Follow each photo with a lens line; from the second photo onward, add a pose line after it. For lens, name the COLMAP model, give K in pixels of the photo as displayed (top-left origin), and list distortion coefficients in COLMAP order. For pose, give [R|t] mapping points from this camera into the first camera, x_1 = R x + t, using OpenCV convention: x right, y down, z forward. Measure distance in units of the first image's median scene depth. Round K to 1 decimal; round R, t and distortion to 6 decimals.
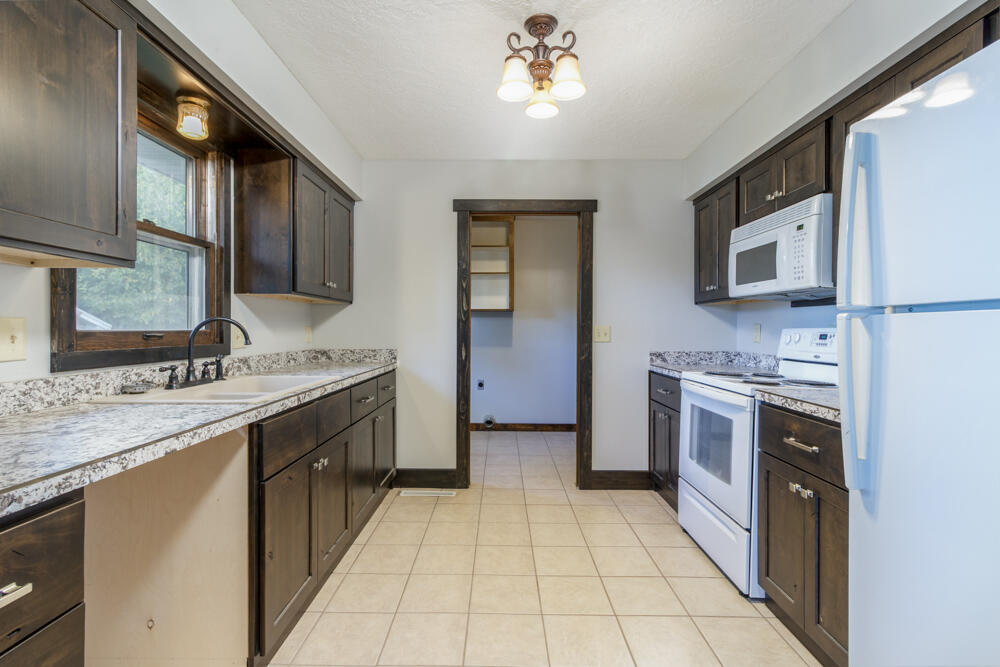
lens RADIAL K [[461.0, 0, 497.5], [0, 461.0, 328.9], [0, 0, 1]] dist [0.001605, 0.000200]
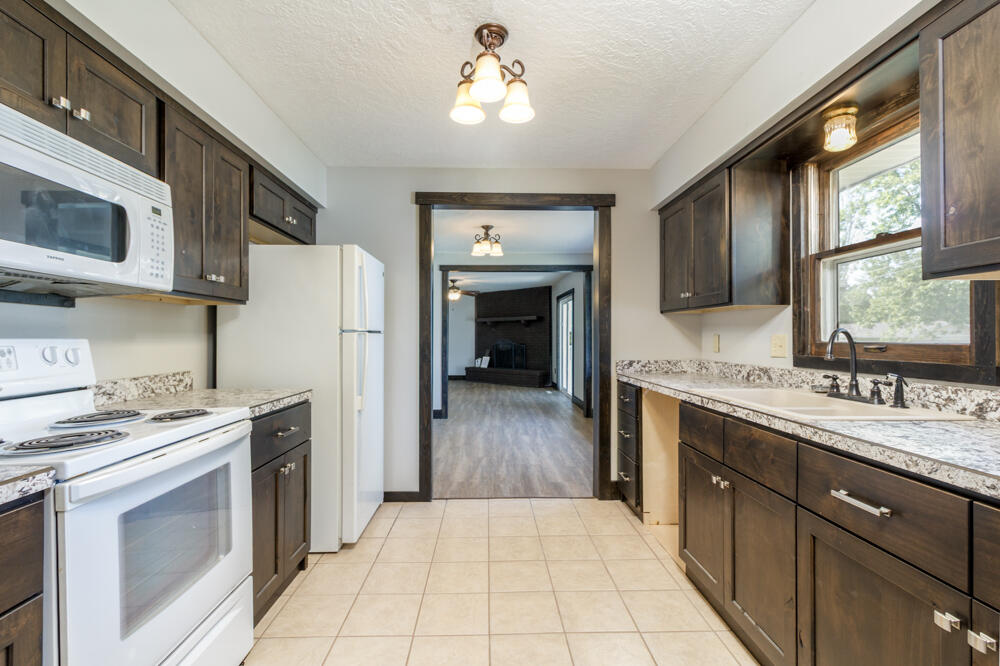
lens RADIAL K [[461.0, 0, 497.5], [0, 461.0, 328.4], [0, 0, 1]] dist [0.001605, 0.000200]
pose [[-0.999355, -0.003030, -0.035777, 0.100792], [-0.002441, 0.999861, -0.016501, -0.007958], [0.035822, -0.016403, -0.999224, 1.802884]]
